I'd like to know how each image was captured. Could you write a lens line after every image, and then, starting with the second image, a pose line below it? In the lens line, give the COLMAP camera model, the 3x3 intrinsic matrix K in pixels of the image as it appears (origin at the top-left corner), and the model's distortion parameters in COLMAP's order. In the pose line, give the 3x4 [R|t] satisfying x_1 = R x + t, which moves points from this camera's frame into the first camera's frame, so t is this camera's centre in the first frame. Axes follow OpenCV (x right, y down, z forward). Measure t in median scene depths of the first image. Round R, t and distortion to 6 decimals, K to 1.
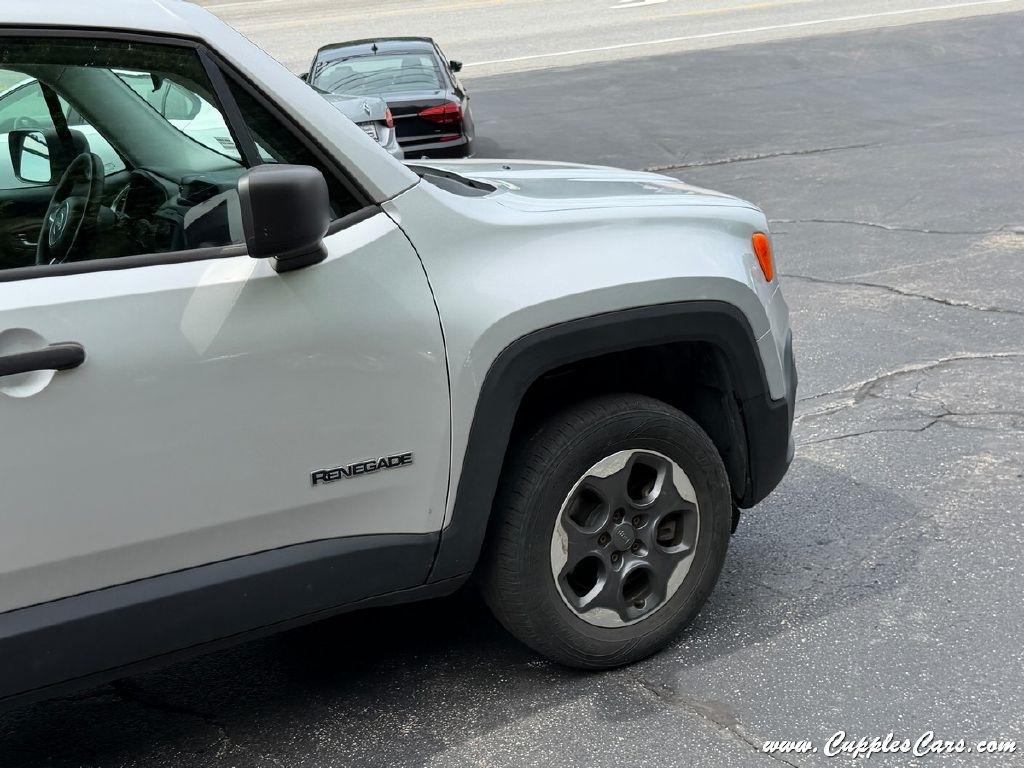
lens RADIAL K [[1372.0, 0, 492.7], [0, 1372.0, 384.3], [0, 0, 1]] dist [0.224765, -0.593062]
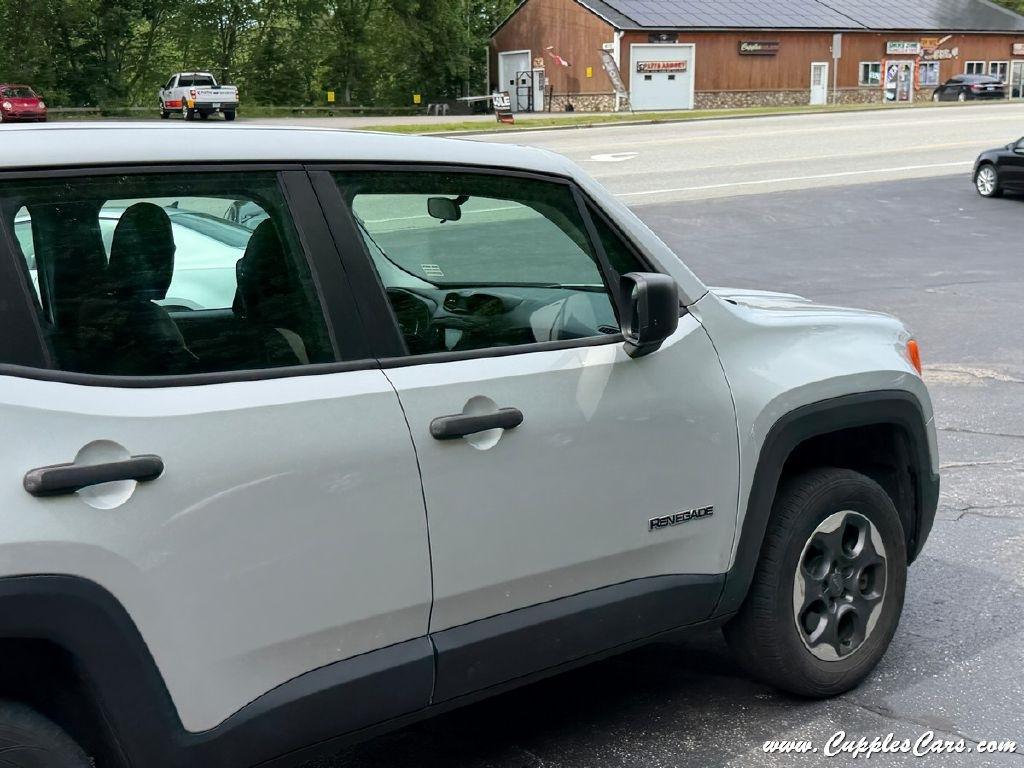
lens RADIAL K [[1367.1, 0, 497.3], [0, 1367.1, 384.6], [0, 0, 1]] dist [0.218817, -0.553996]
pose [[0.987103, 0.009260, 0.159818, -0.402136], [0.008538, 0.993859, -0.110320, 0.067853], [-0.159859, 0.110261, 0.980963, -0.174812]]
